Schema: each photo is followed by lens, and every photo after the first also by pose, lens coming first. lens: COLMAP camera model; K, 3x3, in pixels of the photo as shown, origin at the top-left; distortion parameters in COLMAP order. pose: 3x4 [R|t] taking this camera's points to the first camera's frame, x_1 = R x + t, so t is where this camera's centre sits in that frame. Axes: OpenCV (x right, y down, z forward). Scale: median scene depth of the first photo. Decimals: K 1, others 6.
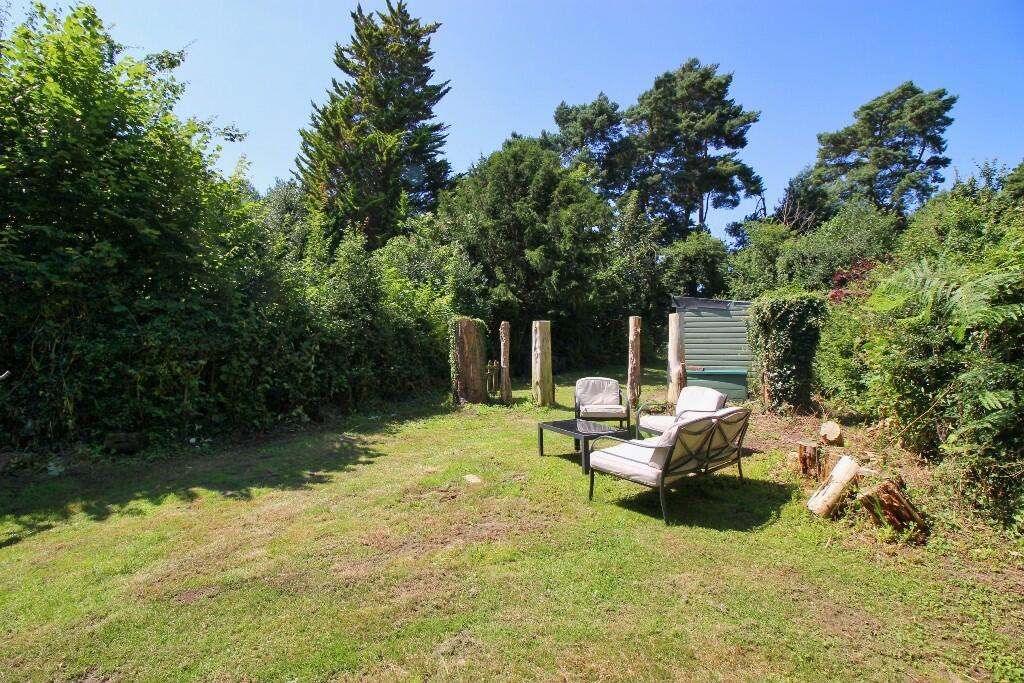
lens RADIAL K [[471.9, 0, 508.8], [0, 471.9, 328.6], [0, 0, 1]] dist [-0.001574, -0.013209]
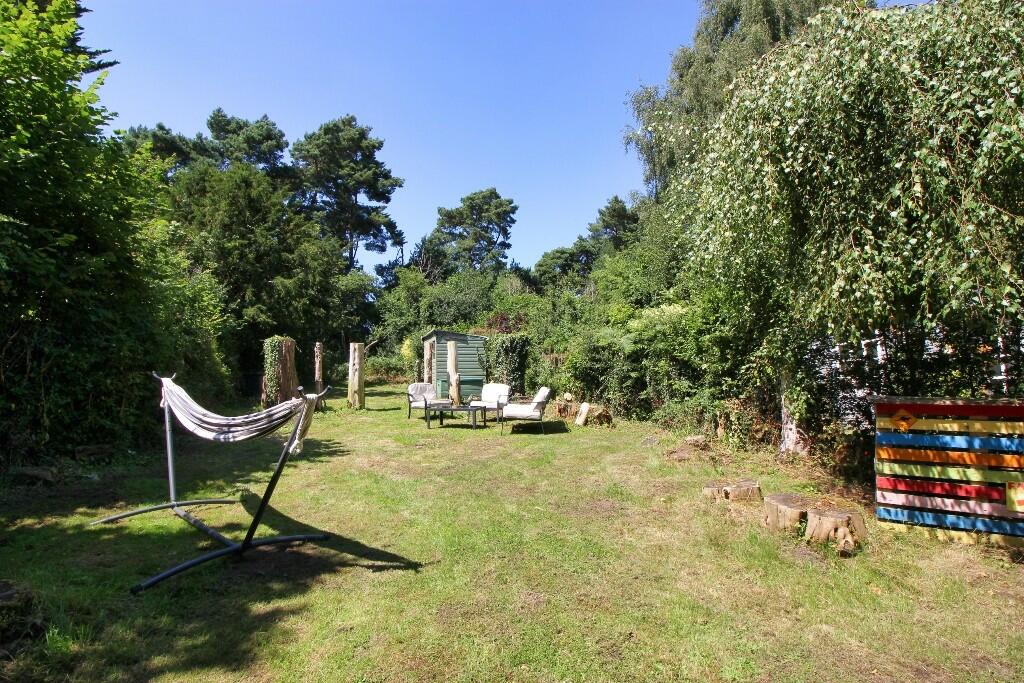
lens RADIAL K [[470.0, 0, 512.0], [0, 470.0, 341.5], [0, 0, 1]] dist [-0.029419, -0.000468]
pose [[0.683856, 0.035471, 0.728754, -0.154754], [-0.014962, 0.999289, -0.034598, 0.004433], [-0.729463, 0.012756, 0.683901, -0.048120]]
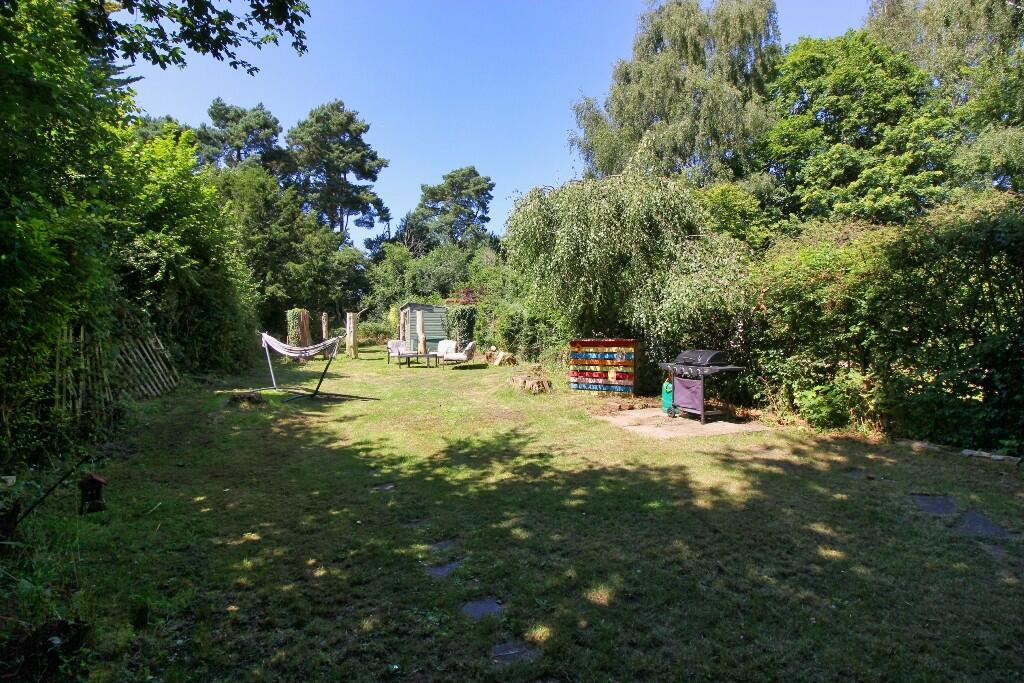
lens RADIAL K [[471.9, 0, 508.8], [0, 471.9, 328.6], [0, 0, 1]] dist [-0.001574, -0.013209]
pose [[0.677120, -0.001694, 0.735871, -0.235905], [-0.011608, 0.999848, 0.012983, 0.003638], [-0.735781, -0.017333, 0.676998, -0.188315]]
